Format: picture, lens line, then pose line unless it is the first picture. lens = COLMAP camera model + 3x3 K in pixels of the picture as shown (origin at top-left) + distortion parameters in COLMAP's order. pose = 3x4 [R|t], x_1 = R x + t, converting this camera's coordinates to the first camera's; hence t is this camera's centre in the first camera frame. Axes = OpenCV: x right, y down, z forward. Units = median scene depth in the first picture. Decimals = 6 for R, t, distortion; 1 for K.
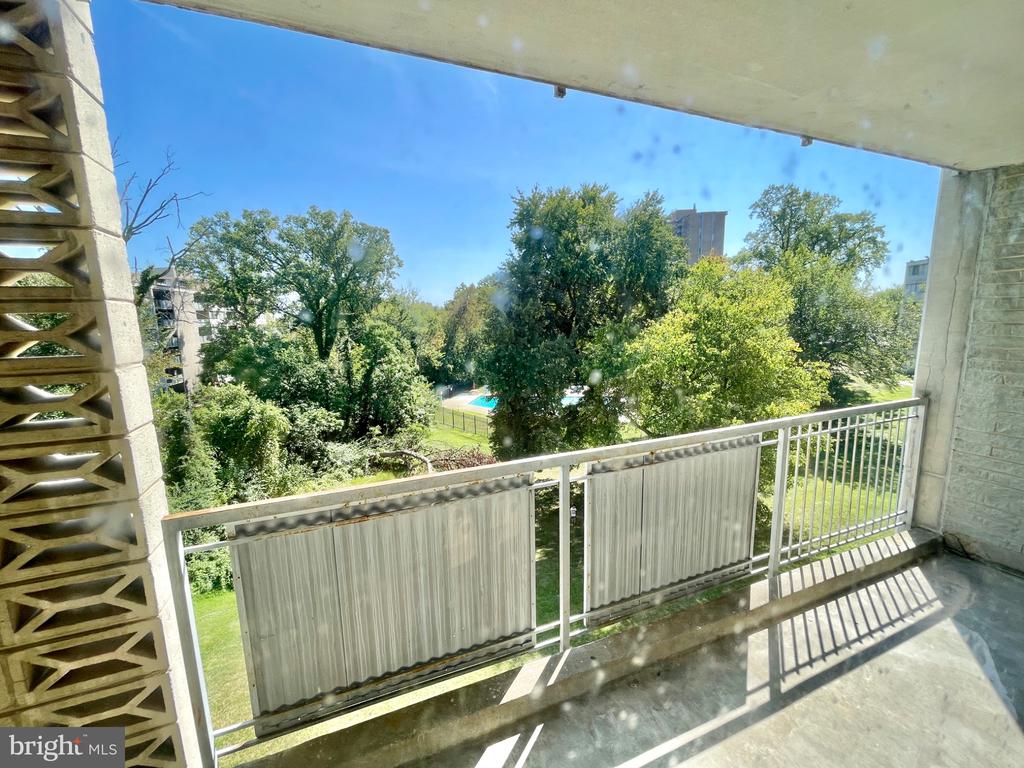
lens RADIAL K [[414.3, 0, 512.0], [0, 414.3, 384.0], [0, 0, 1]] dist [-0.009246, 0.000068]
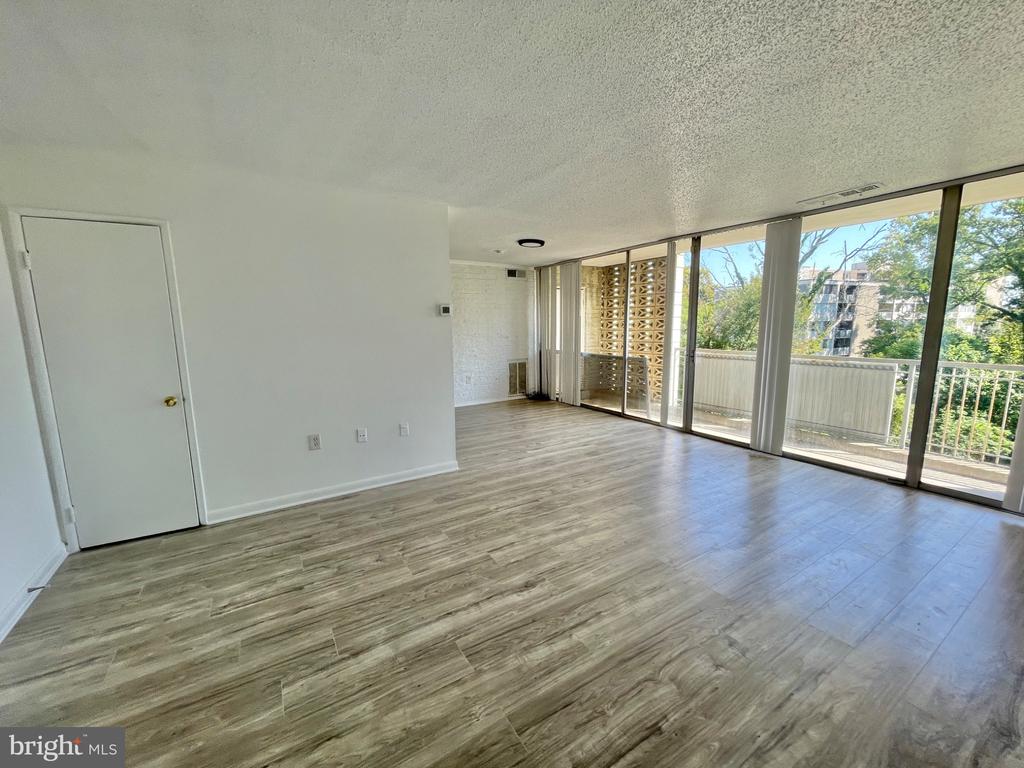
lens RADIAL K [[412.8, 0, 512.2], [0, 412.8, 385.0], [0, 0, 1]] dist [-0.003144, -0.000036]
pose [[0.177113, 0.165710, -0.970140, 0.150039], [-0.147777, 0.979026, 0.140249, 0.013911], [0.973033, 0.118525, 0.197886, -0.075610]]
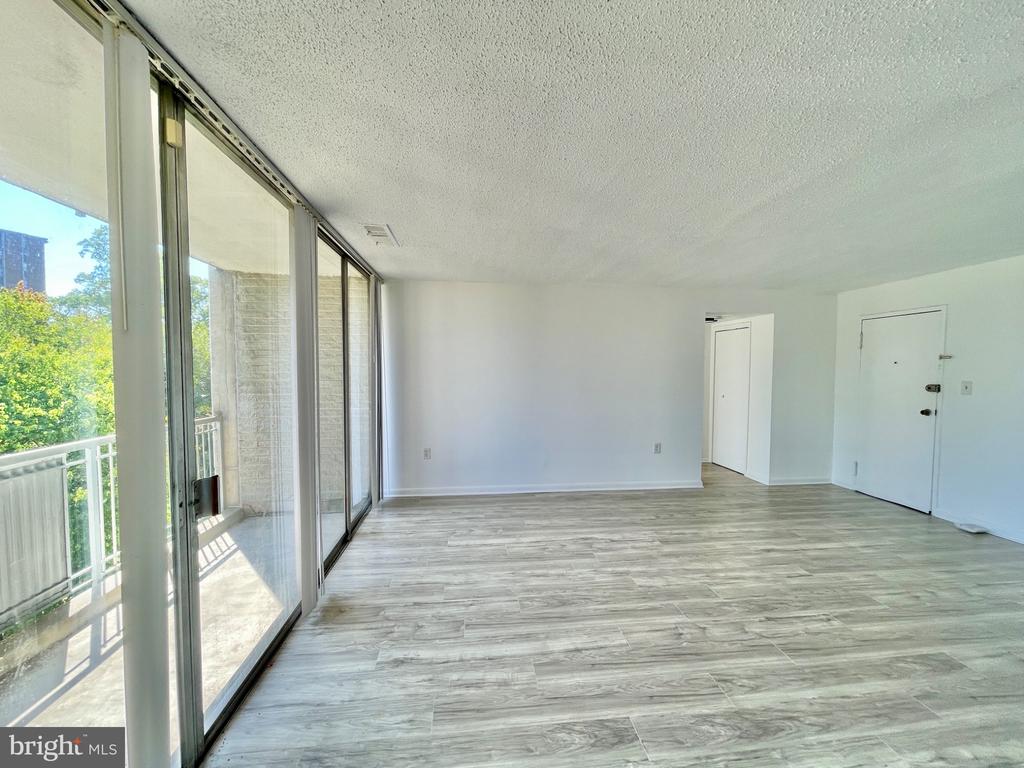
lens RADIAL K [[412.8, 0, 512.2], [0, 412.8, 385.0], [0, 0, 1]] dist [-0.003144, -0.000036]
pose [[0.263679, -0.016046, 0.964477, -0.009777], [0.144129, 0.989293, -0.022945, 0.009089], [-0.953782, 0.145059, 0.263168, -0.032136]]
